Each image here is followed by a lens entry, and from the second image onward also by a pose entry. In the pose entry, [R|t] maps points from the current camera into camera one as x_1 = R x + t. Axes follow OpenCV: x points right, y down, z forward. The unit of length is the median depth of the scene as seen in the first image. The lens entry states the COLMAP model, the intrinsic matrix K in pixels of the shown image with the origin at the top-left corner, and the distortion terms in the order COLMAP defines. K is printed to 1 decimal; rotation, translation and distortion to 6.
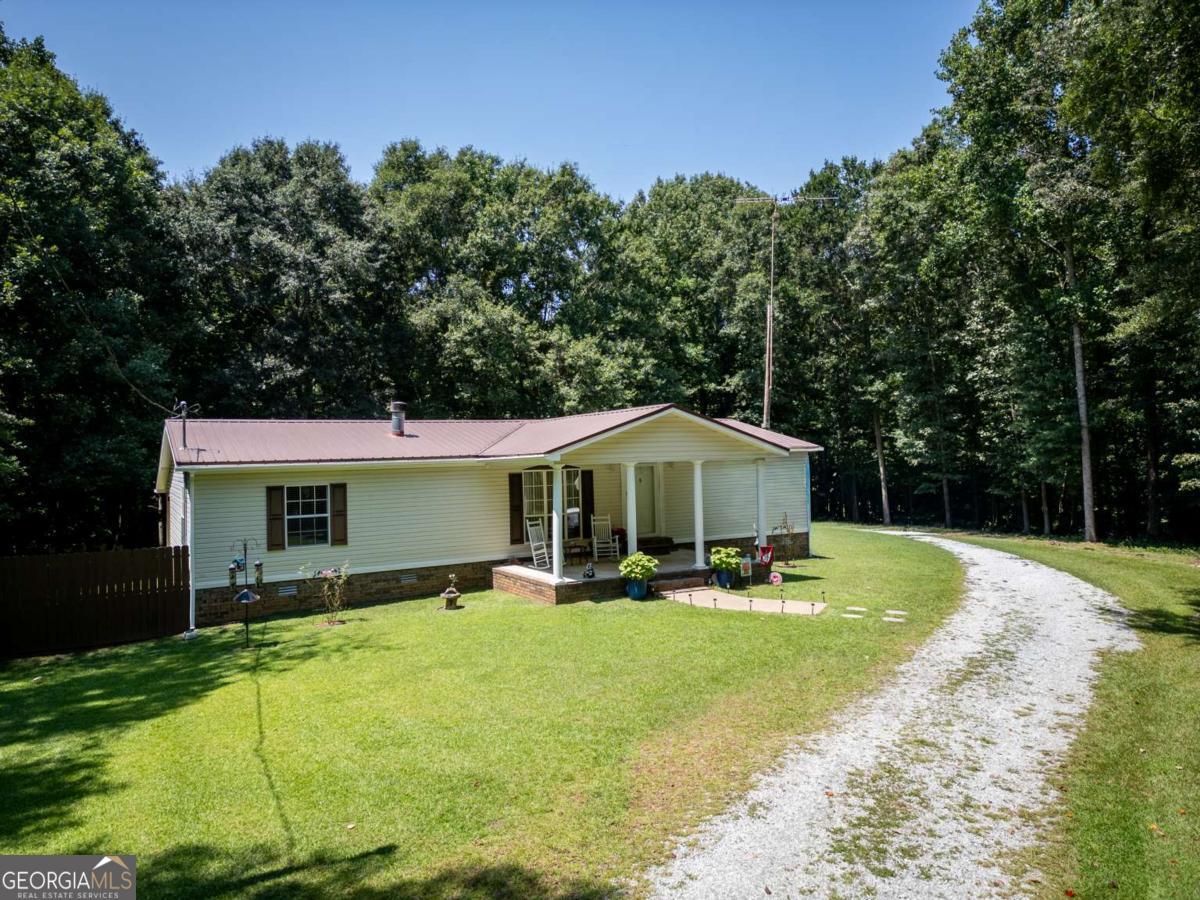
lens RADIAL K [[835.5, 0, 600.0], [0, 835.5, 450.0], [0, 0, 1]] dist [0.046361, -0.000945]
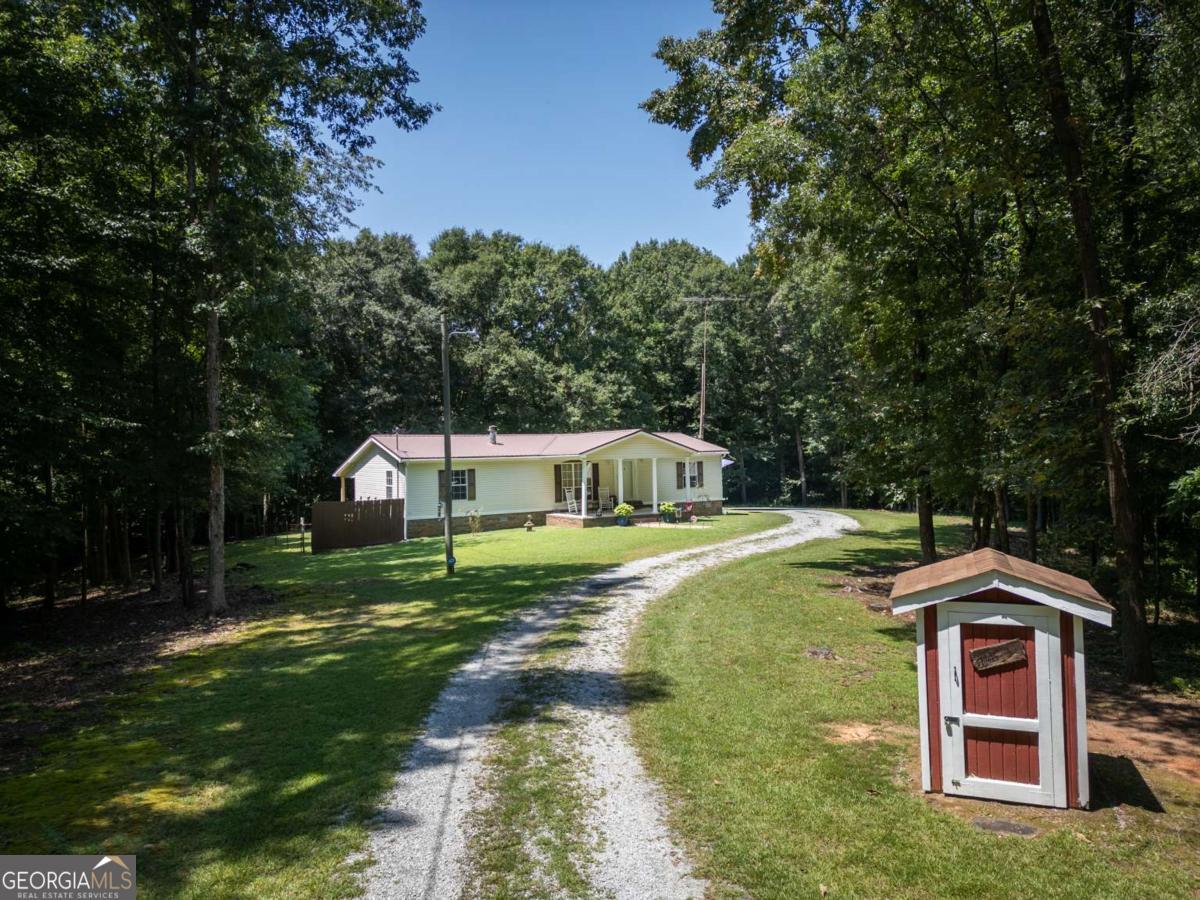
lens RADIAL K [[835.5, 0, 600.0], [0, 835.5, 450.0], [0, 0, 1]] dist [0.046361, -0.000945]
pose [[0.999719, 0.004085, 0.023352, -0.025242], [-0.004124, 0.999990, 0.001615, -0.004006], [-0.023345, -0.001711, 0.999726, -0.432972]]
